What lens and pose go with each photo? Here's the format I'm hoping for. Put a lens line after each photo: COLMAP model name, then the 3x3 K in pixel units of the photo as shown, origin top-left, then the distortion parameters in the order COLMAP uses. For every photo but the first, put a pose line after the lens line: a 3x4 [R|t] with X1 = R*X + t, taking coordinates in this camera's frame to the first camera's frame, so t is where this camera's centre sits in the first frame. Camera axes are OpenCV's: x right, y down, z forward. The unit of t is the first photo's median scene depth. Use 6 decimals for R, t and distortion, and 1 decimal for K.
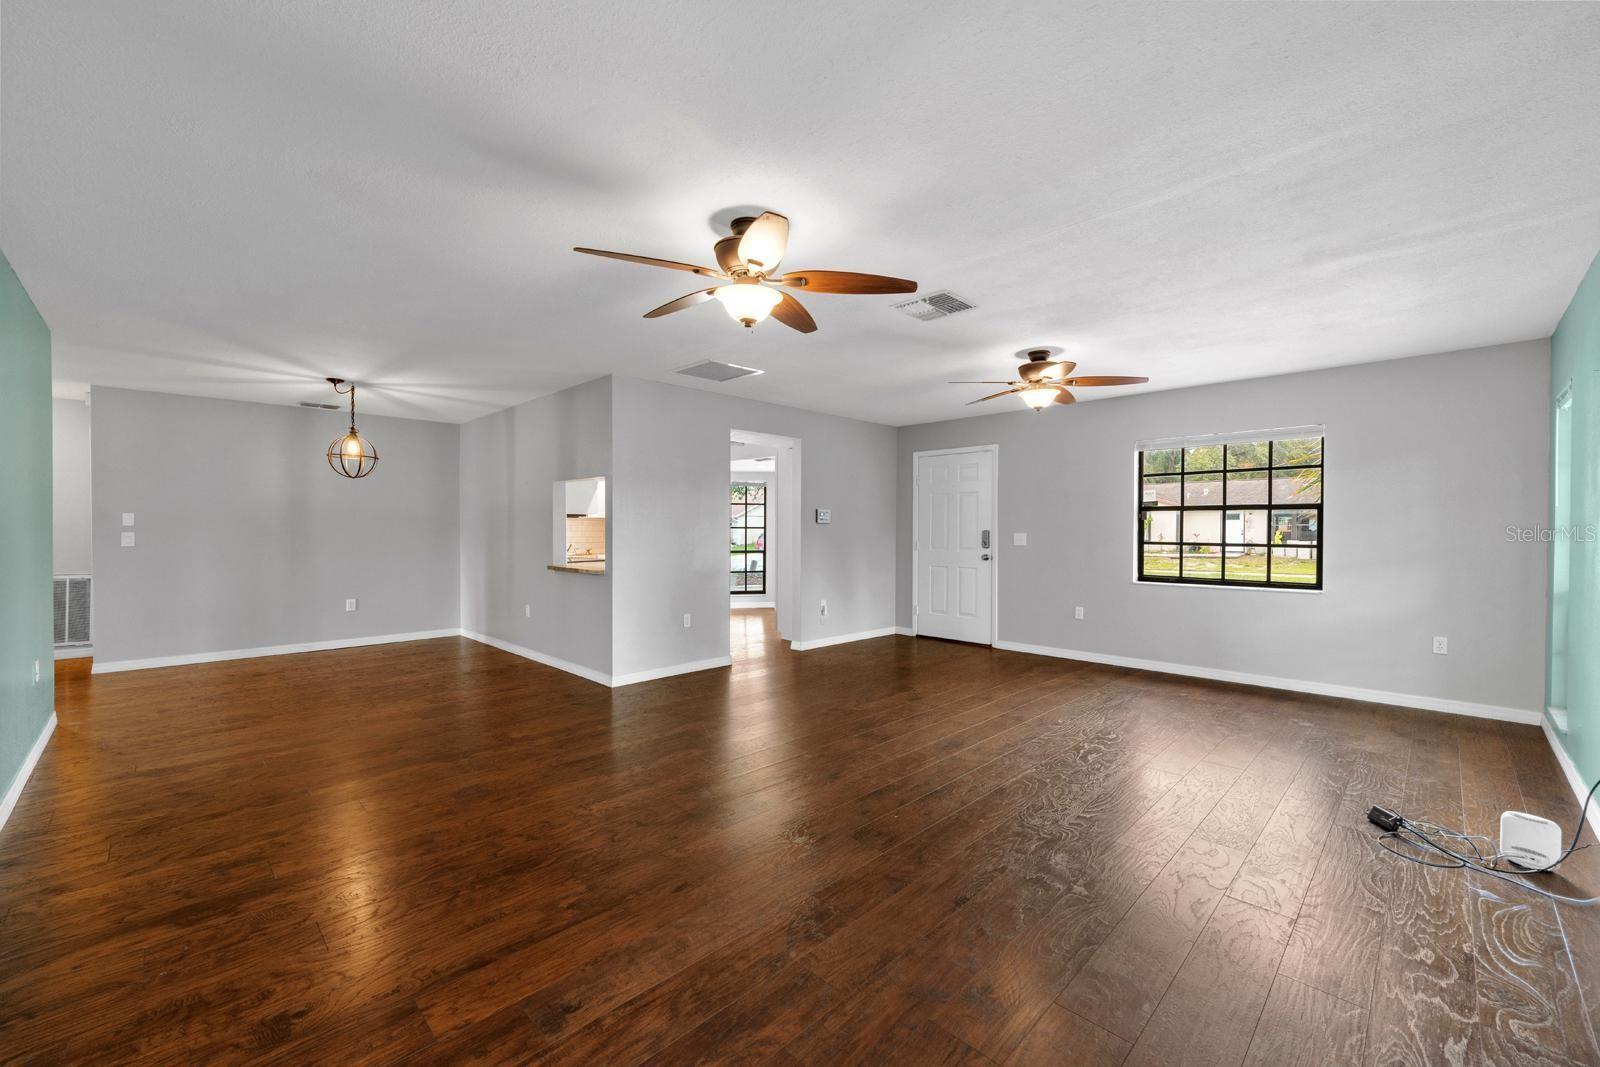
lens RADIAL K [[654.3, 0, 799.4], [0, 654.3, 539.9], [0, 0, 1]] dist [-0.002055, -0.000338]
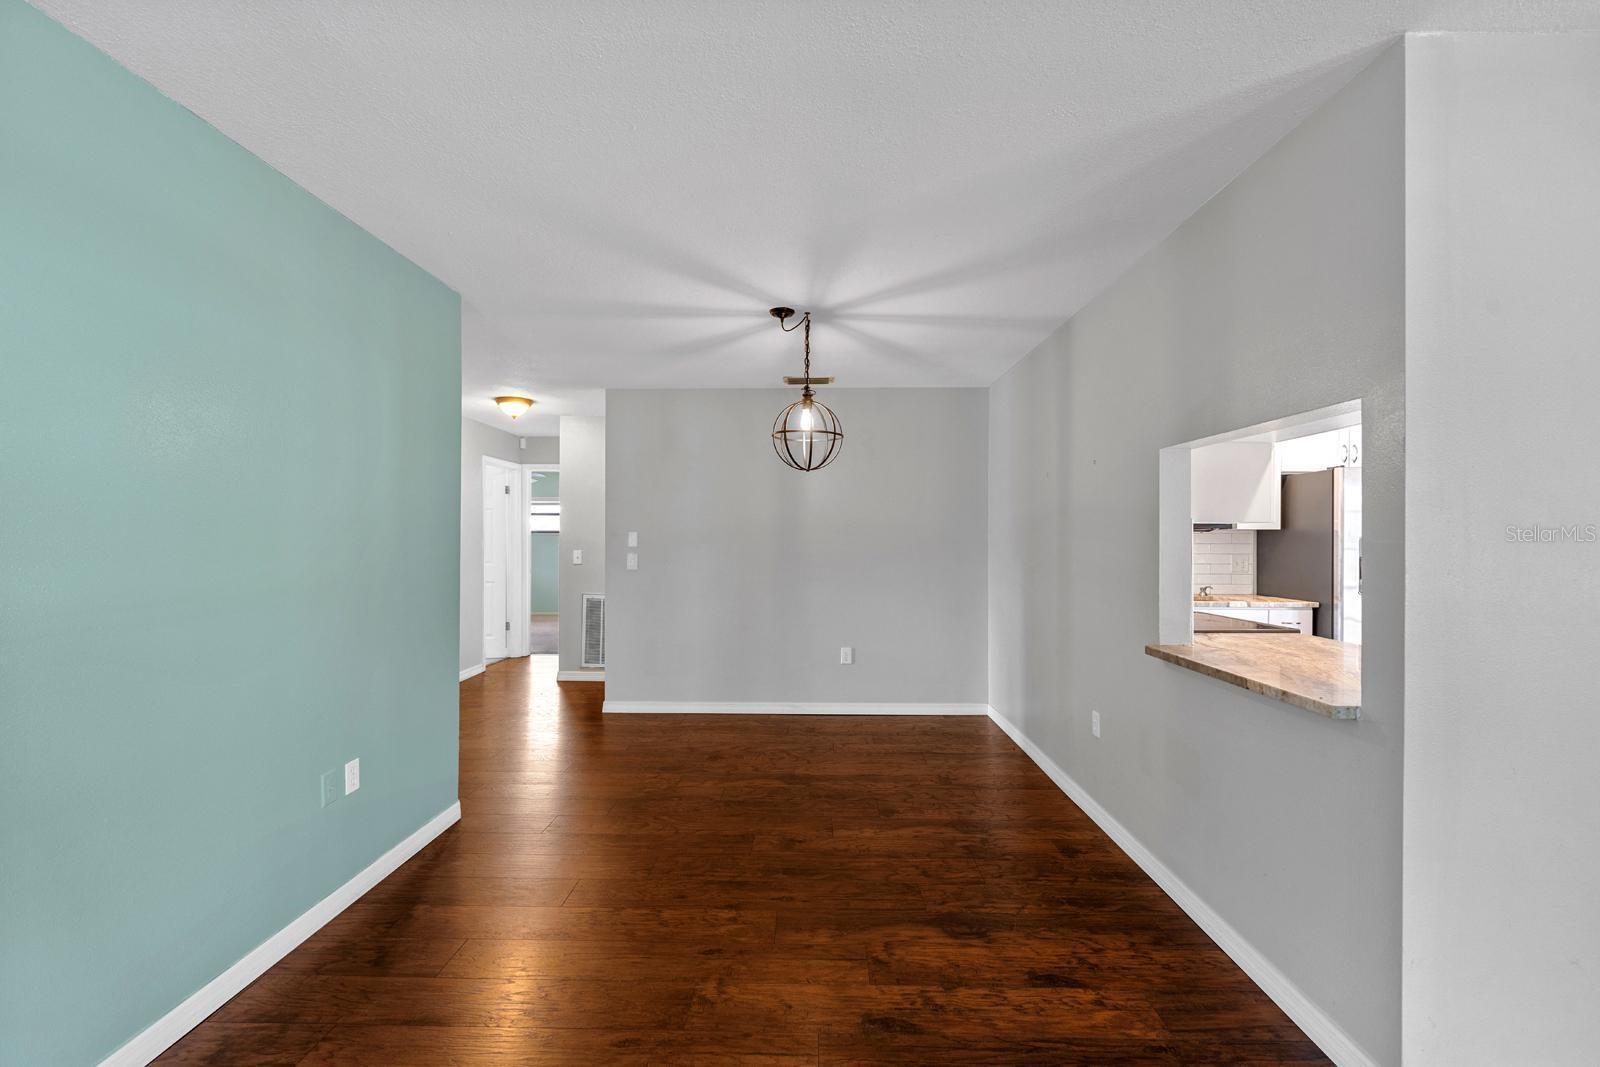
lens RADIAL K [[654.3, 0, 807.5], [0, 654.3, 543.5], [0, 0, 1]] dist [-0.002055, -0.000338]
pose [[0.694155, 0.002738, -0.719820, -0.230636], [-0.009534, 0.999940, -0.005391, -0.022596], [0.719762, 0.010605, 0.694139, 0.542456]]
